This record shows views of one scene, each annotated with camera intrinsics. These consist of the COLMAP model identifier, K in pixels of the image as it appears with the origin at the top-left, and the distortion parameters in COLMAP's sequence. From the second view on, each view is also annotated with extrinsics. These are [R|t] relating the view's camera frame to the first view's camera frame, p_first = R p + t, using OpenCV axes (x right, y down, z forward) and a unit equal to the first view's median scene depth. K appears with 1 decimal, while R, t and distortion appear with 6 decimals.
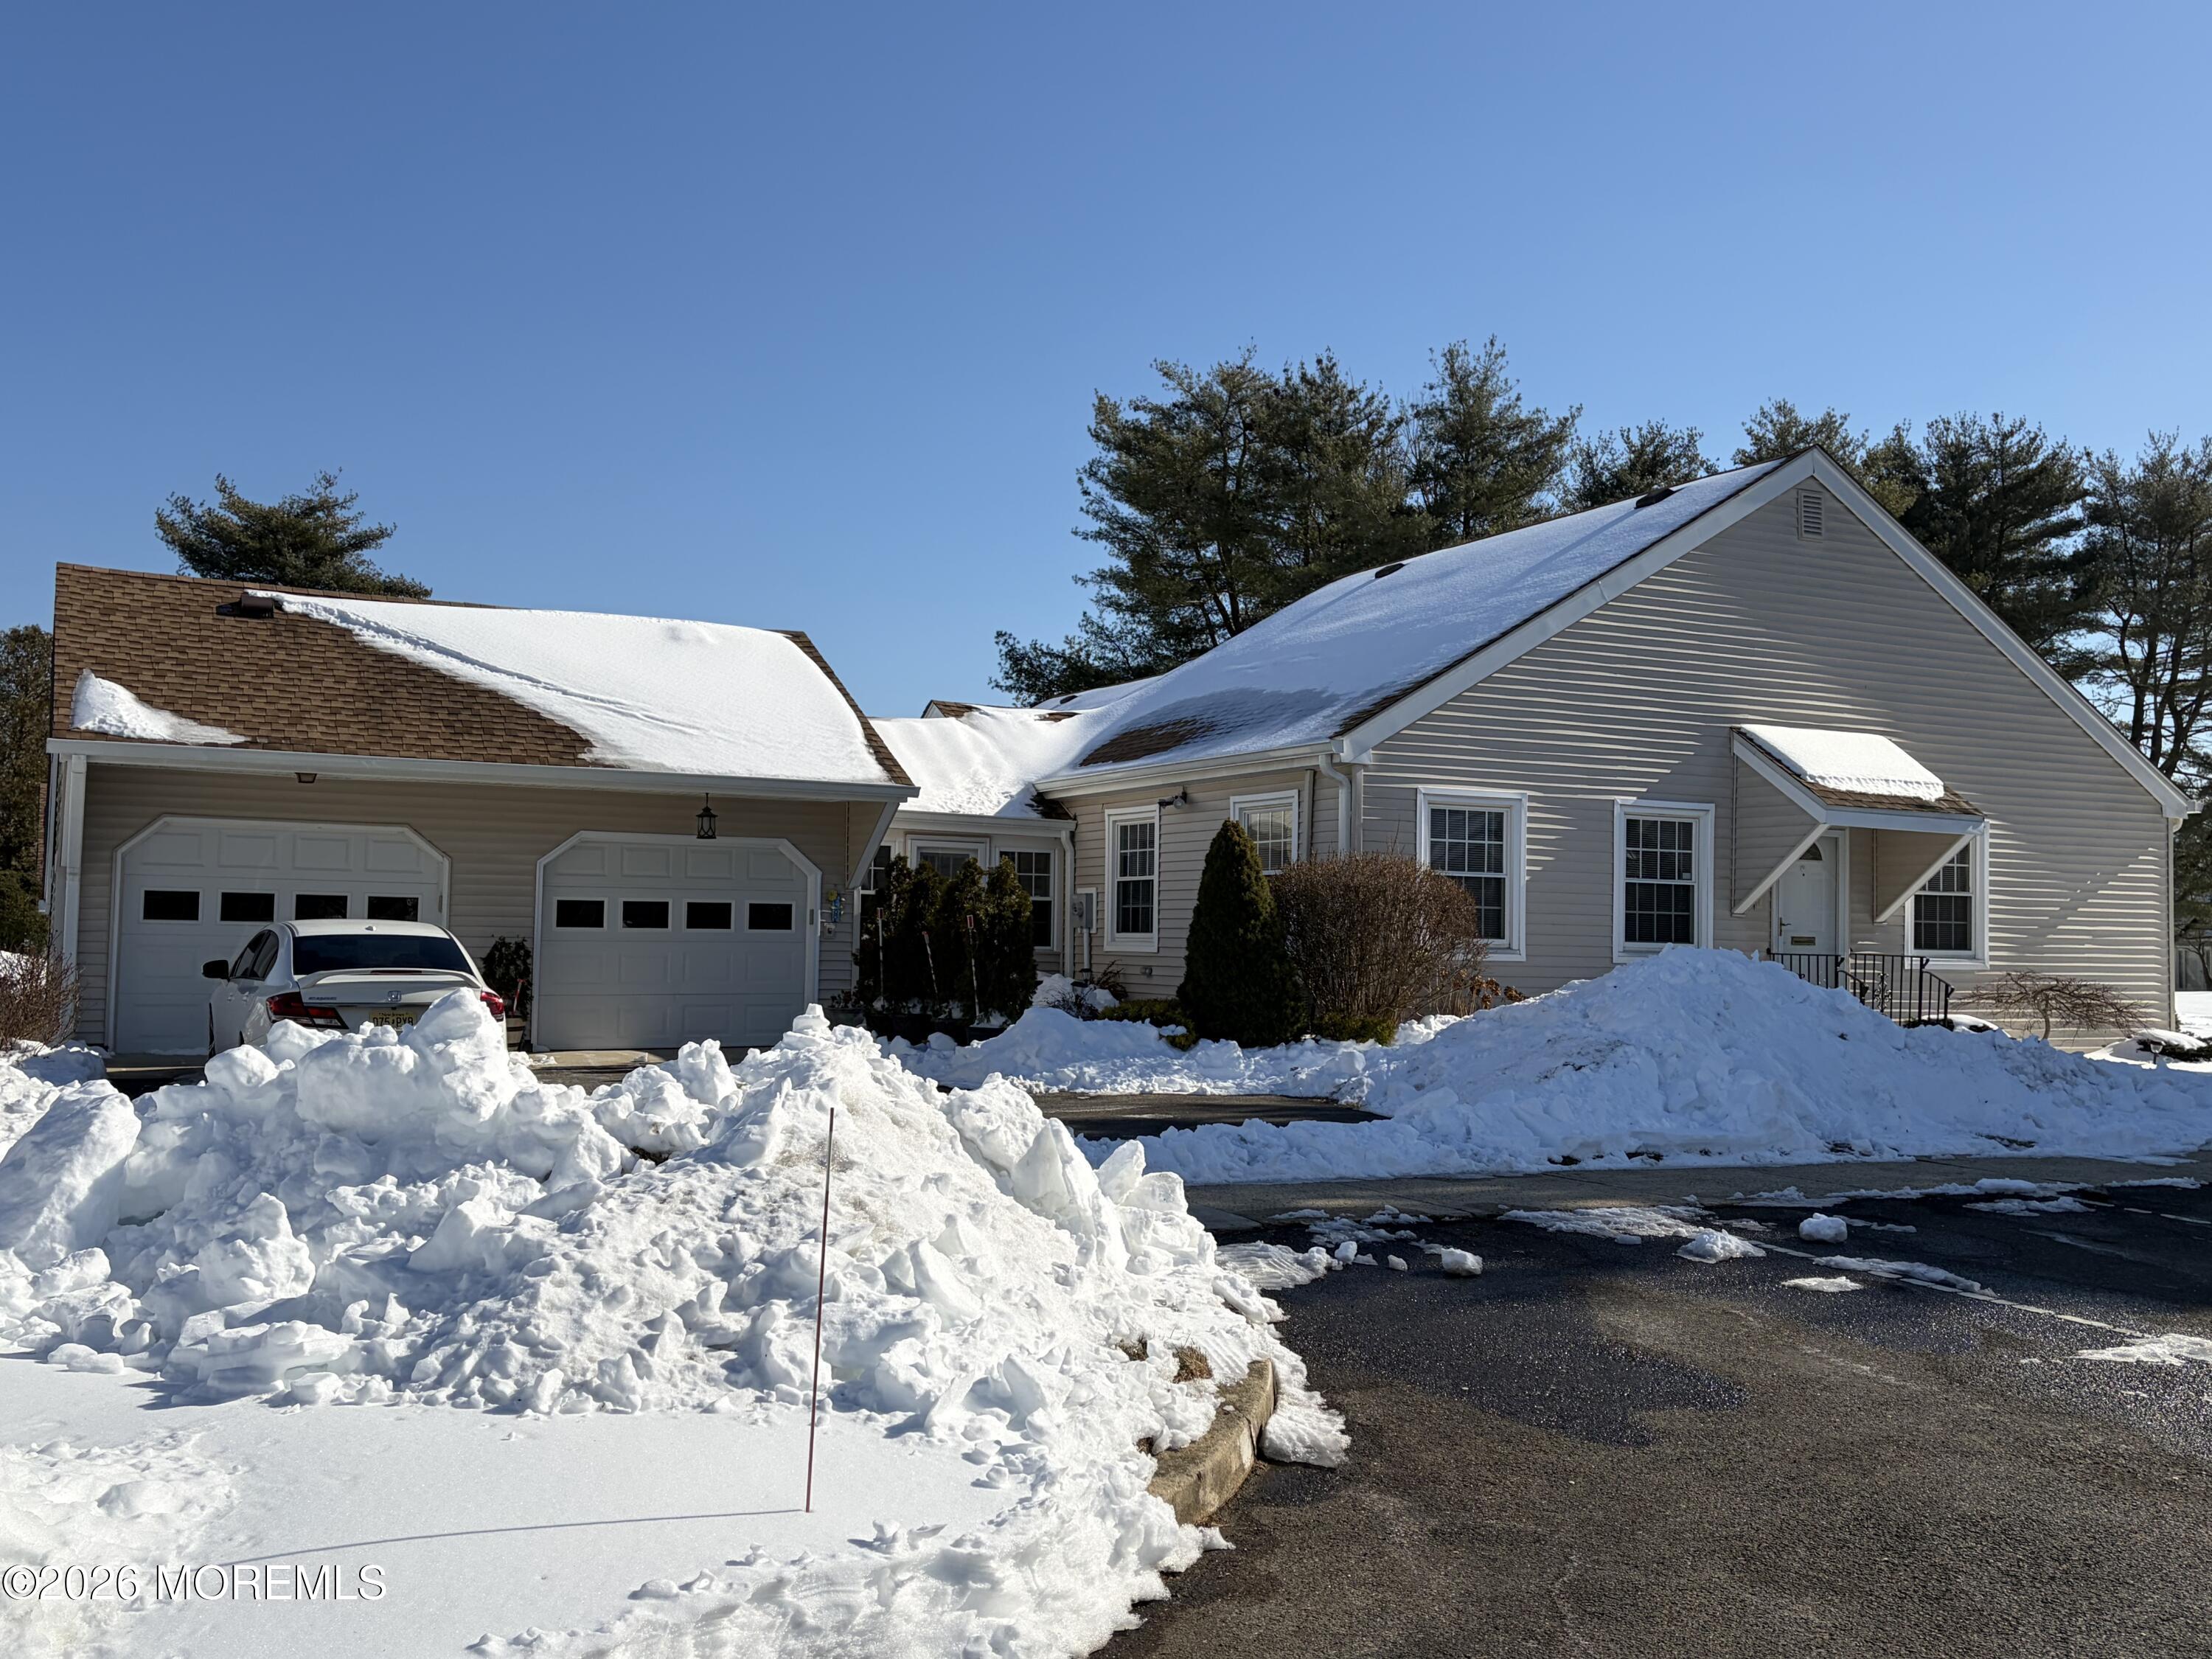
lens RADIAL K [[2038.5, 0, 1117.3], [0, 2038.5, 843.0], [0, 0, 1]] dist [0.060664, 0.000000]
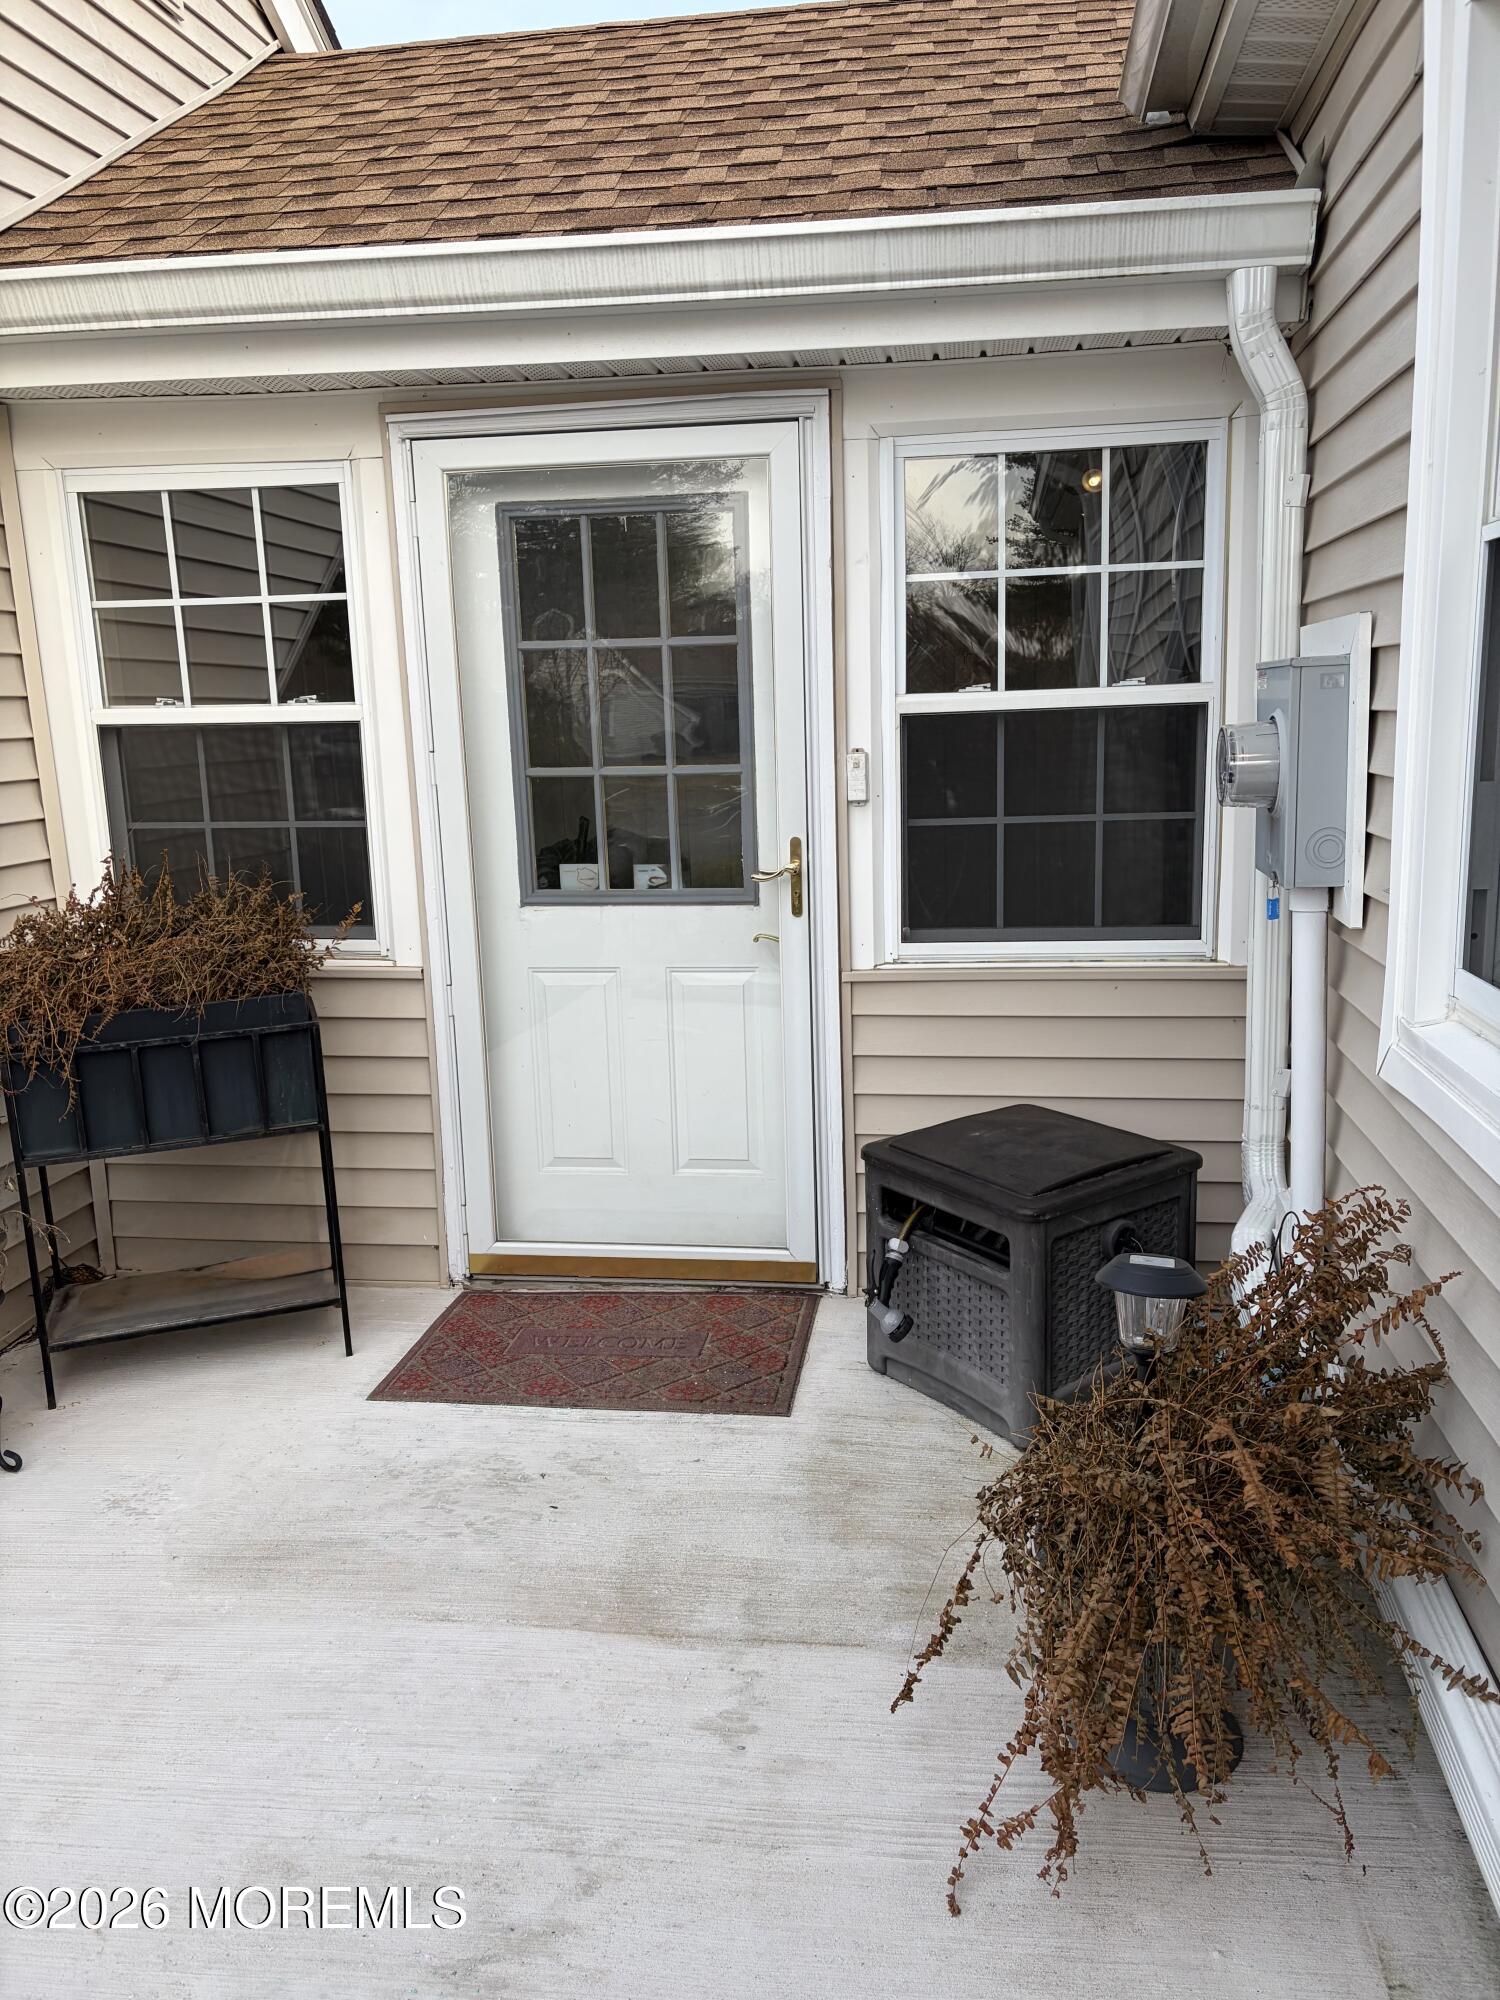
lens RADIAL K [[1503.2, 0, 758.2], [0, 1503.2, 1005.8], [0, 0, 1]] dist [0.051881, -0.046231]
pose [[0.813111, 0.077521, -0.576924, 0.018497], [0.065688, 0.972543, 0.223260, 0.021942], [0.578390, -0.219433, 0.785693, 0.884197]]
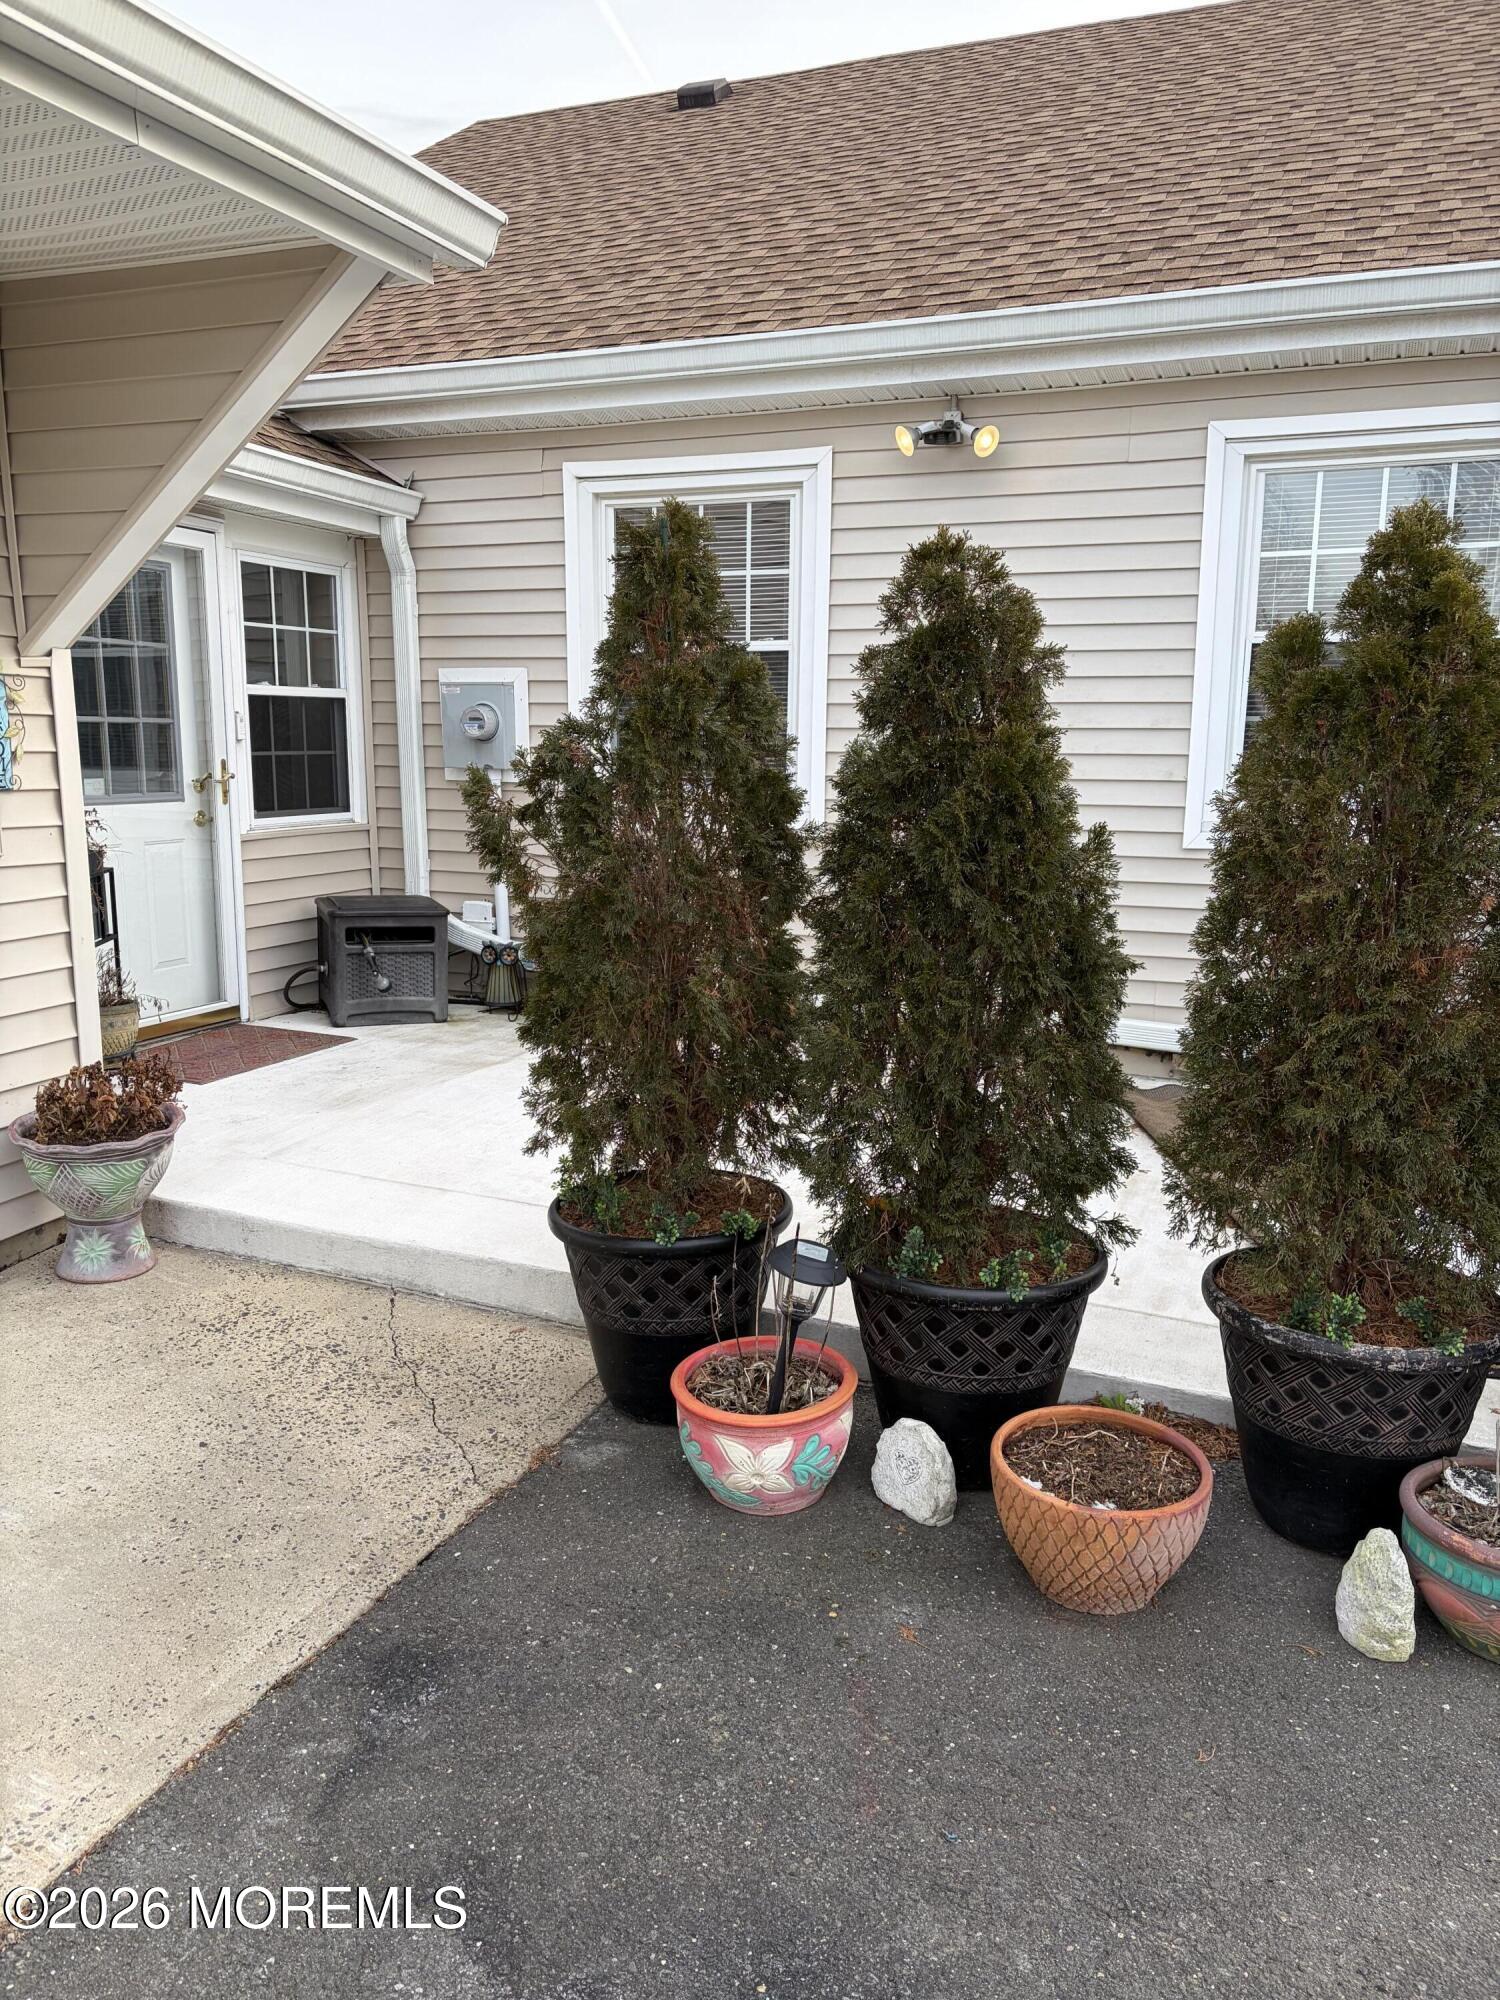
lens RADIAL K [[1503.2, 0, 761.0], [0, 1503.2, 1011.4], [0, 0, 1]] dist [0.051881, -0.046231]
pose [[0.762546, -0.128003, 0.634144, -0.173907], [-0.027150, 0.973035, 0.229056, 0.018210], [-0.646363, -0.191883, 0.738509, 0.733339]]
